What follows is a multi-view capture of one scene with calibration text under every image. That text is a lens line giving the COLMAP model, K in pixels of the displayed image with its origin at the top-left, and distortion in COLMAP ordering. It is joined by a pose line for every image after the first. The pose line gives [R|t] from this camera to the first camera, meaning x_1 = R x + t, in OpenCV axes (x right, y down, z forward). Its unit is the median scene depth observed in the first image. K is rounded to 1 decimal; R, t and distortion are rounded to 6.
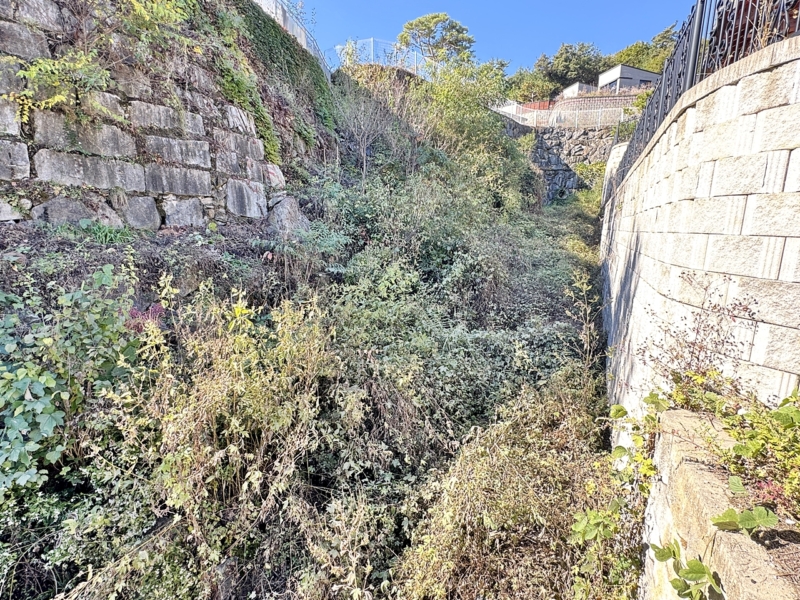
lens RADIAL K [[431.5, 0, 403.0], [0, 431.5, 299.6], [0, 0, 1]] dist [0.002702, 0.001437]
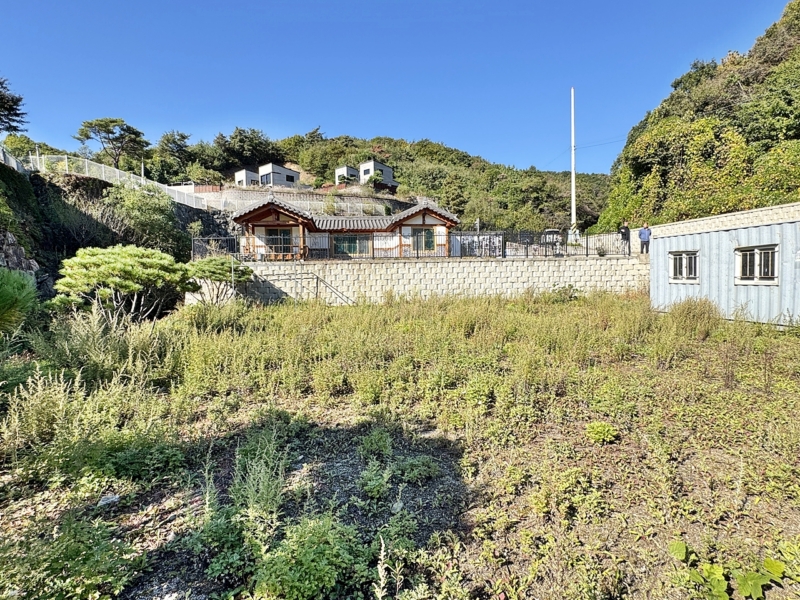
lens RADIAL K [[431.5, 0, 399.7], [0, 431.5, 300.3], [0, 0, 1]] dist [0.002702, 0.001437]
pose [[0.801108, -0.073082, 0.594041, -0.043850], [0.137391, 0.988468, -0.063675, 0.064012], [-0.582537, 0.132627, 0.801911, -0.441776]]
